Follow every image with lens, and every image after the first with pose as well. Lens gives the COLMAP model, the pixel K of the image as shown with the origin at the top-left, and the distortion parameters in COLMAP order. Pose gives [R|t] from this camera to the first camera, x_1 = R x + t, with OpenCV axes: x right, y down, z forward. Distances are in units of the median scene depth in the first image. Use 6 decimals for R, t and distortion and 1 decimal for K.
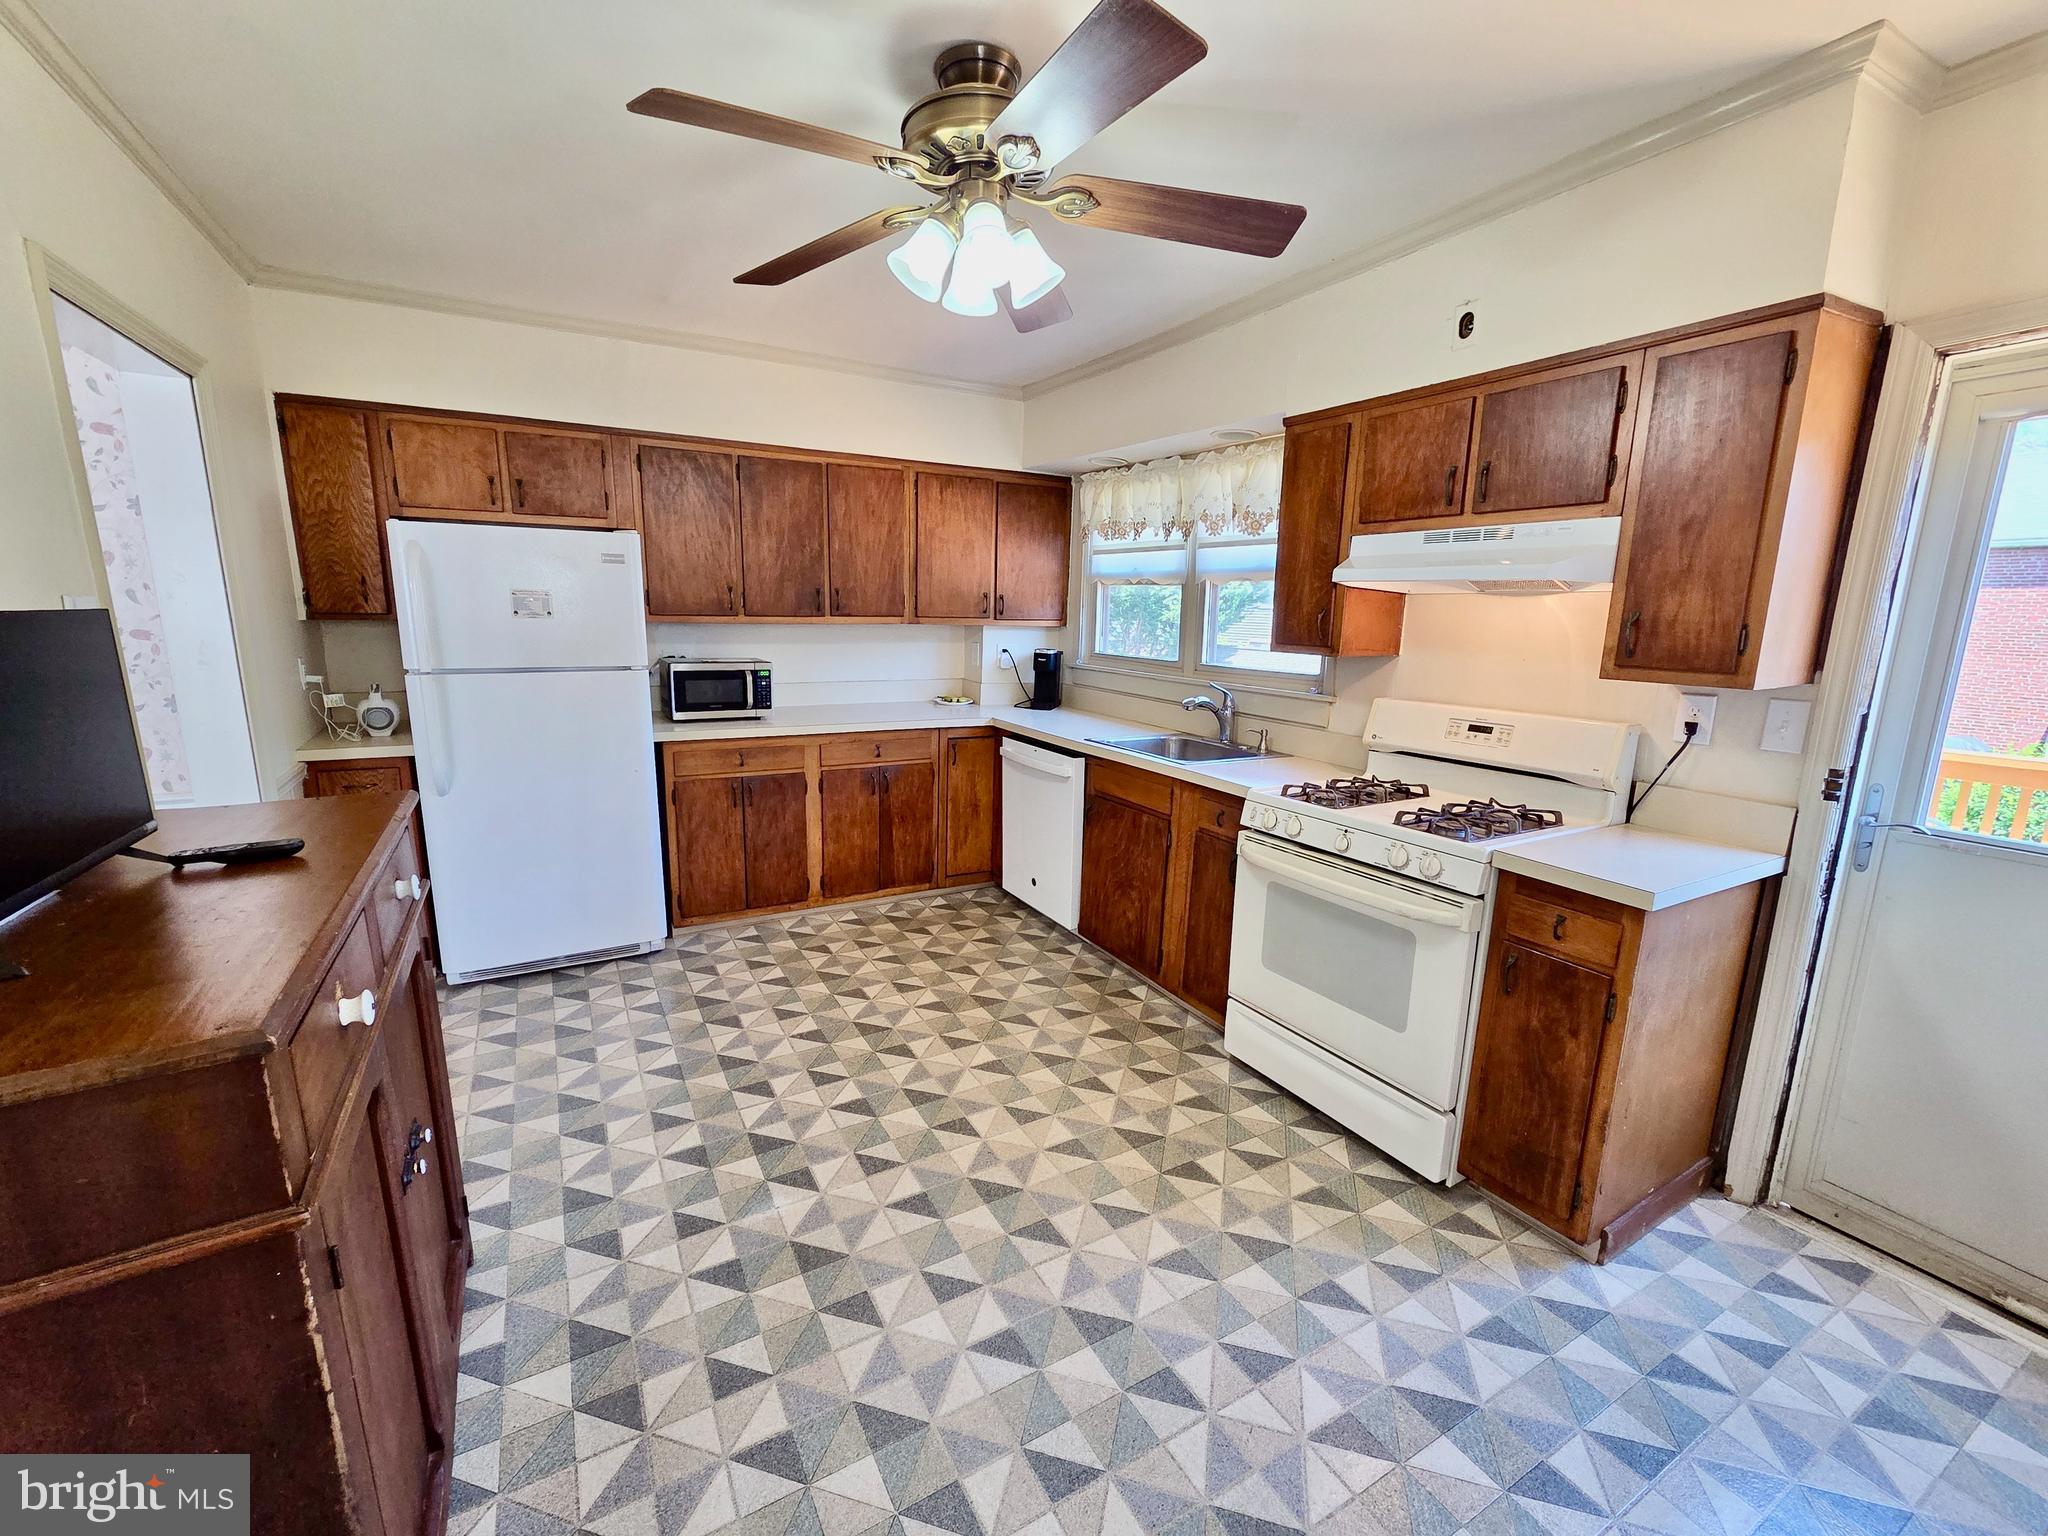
lens RADIAL K [[838.0, 0, 1015.5], [0, 838.0, 777.6], [0, 0, 1]] dist [0.001700, -0.002042]
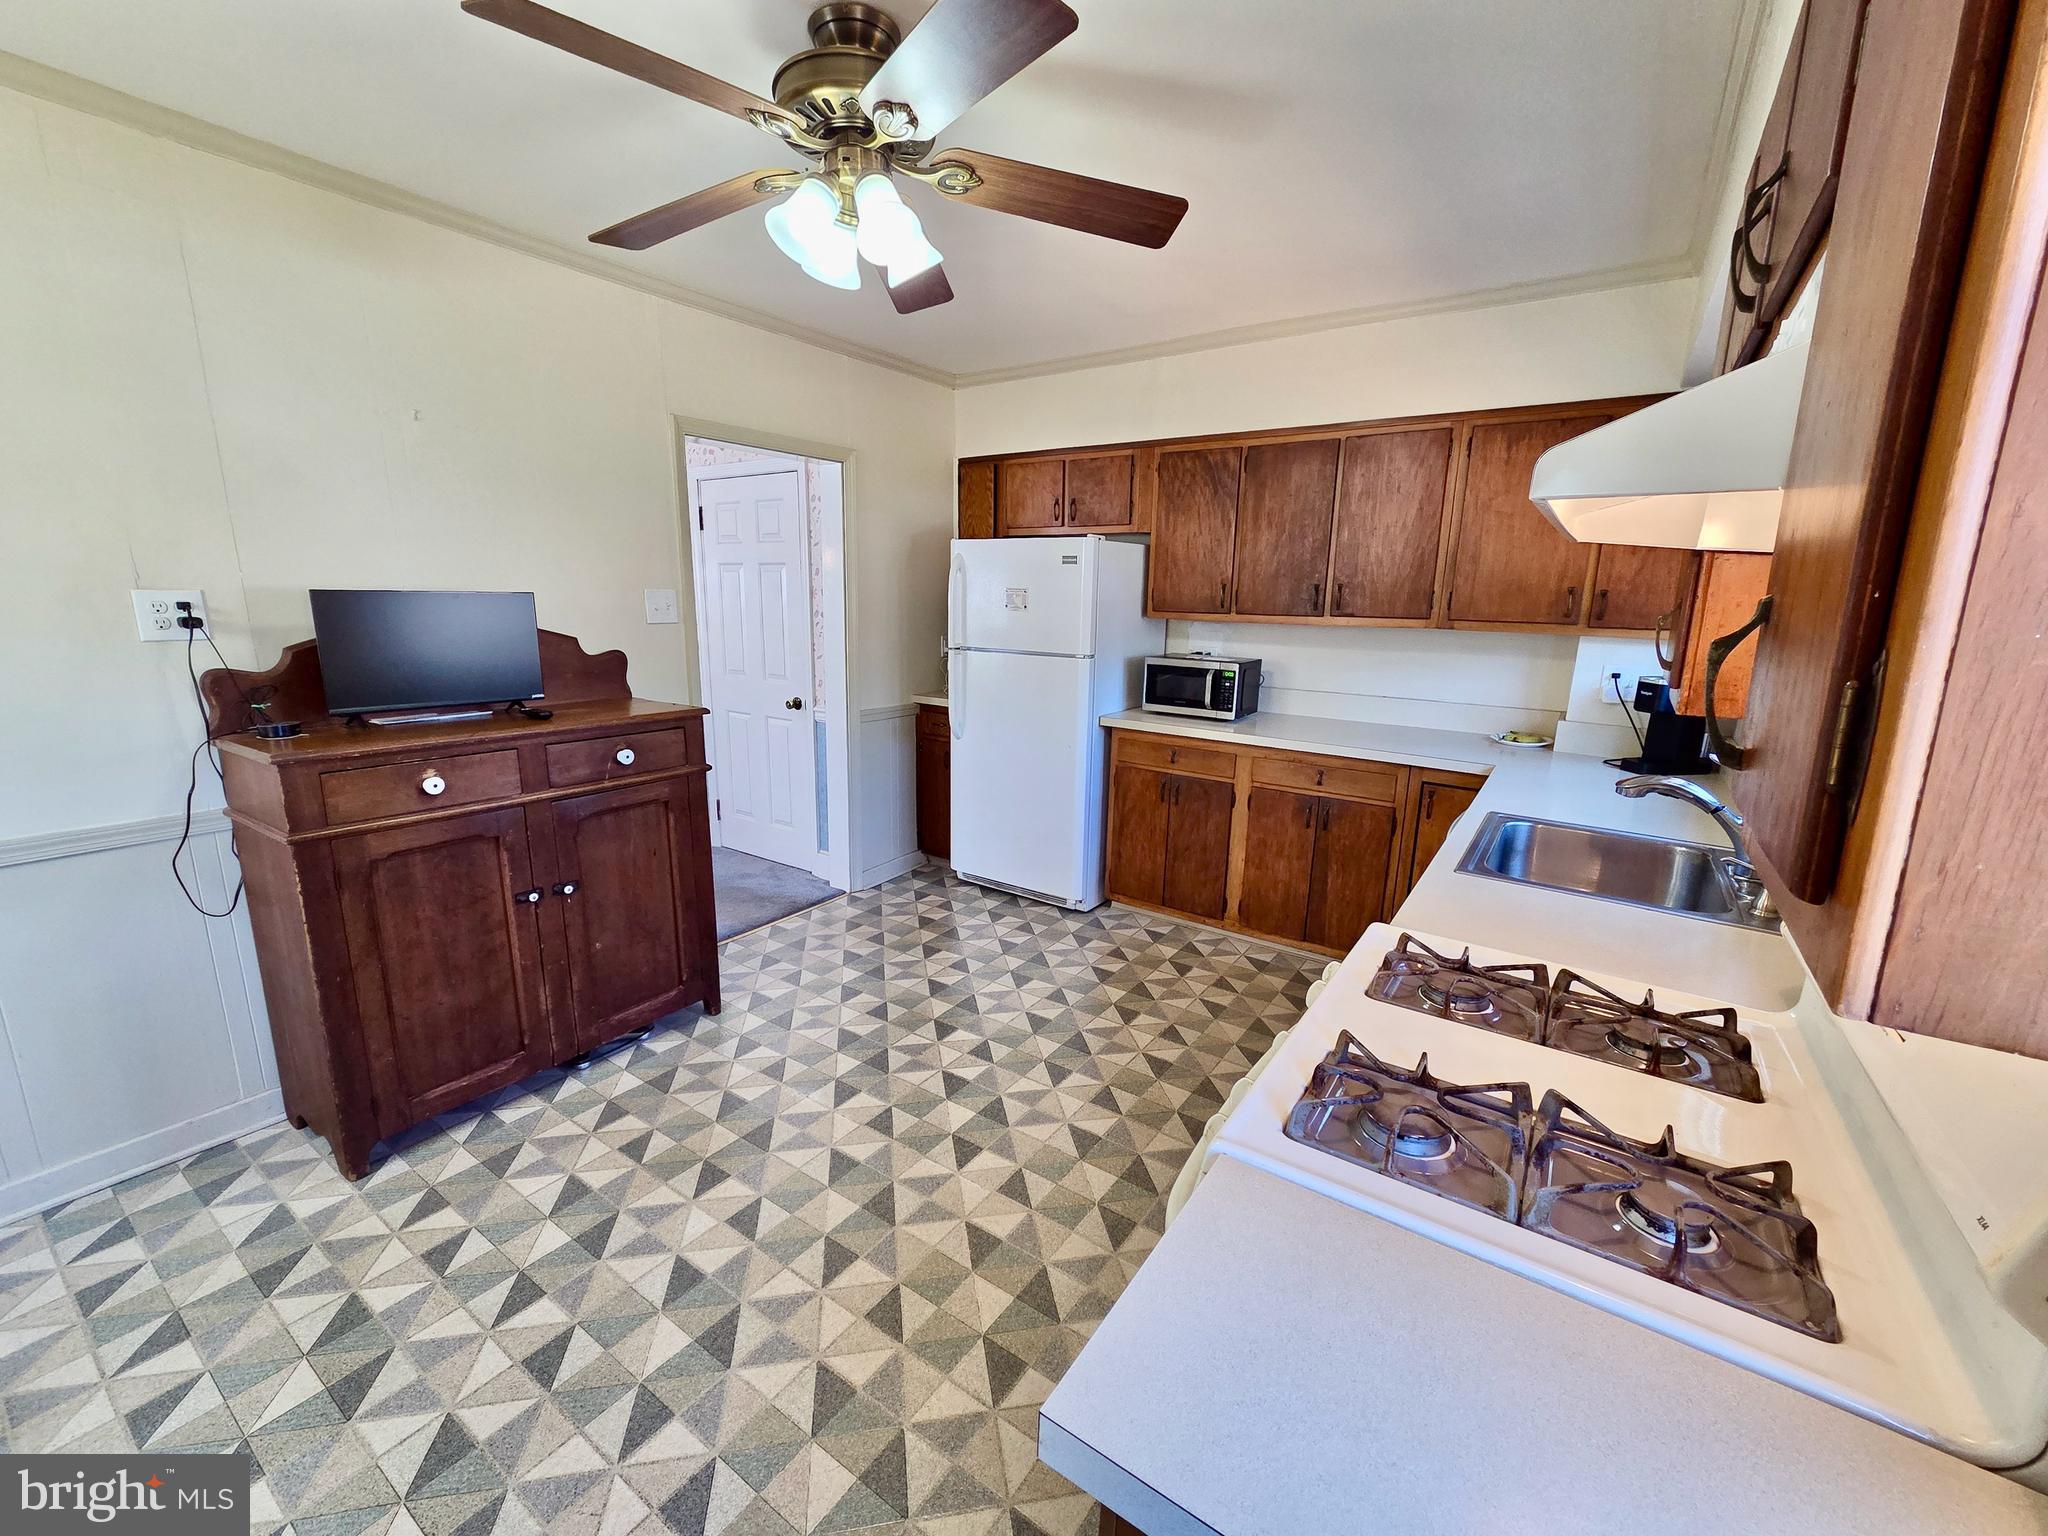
lens RADIAL K [[838.0, 0, 1015.5], [0, 838.0, 777.6], [0, 0, 1]] dist [0.001700, -0.002042]
pose [[0.437011, 0.185016, -0.880222, 0.472101], [-0.193058, 0.975102, 0.109110, -0.069893], [0.878493, 0.122252, 0.461849, 0.376428]]
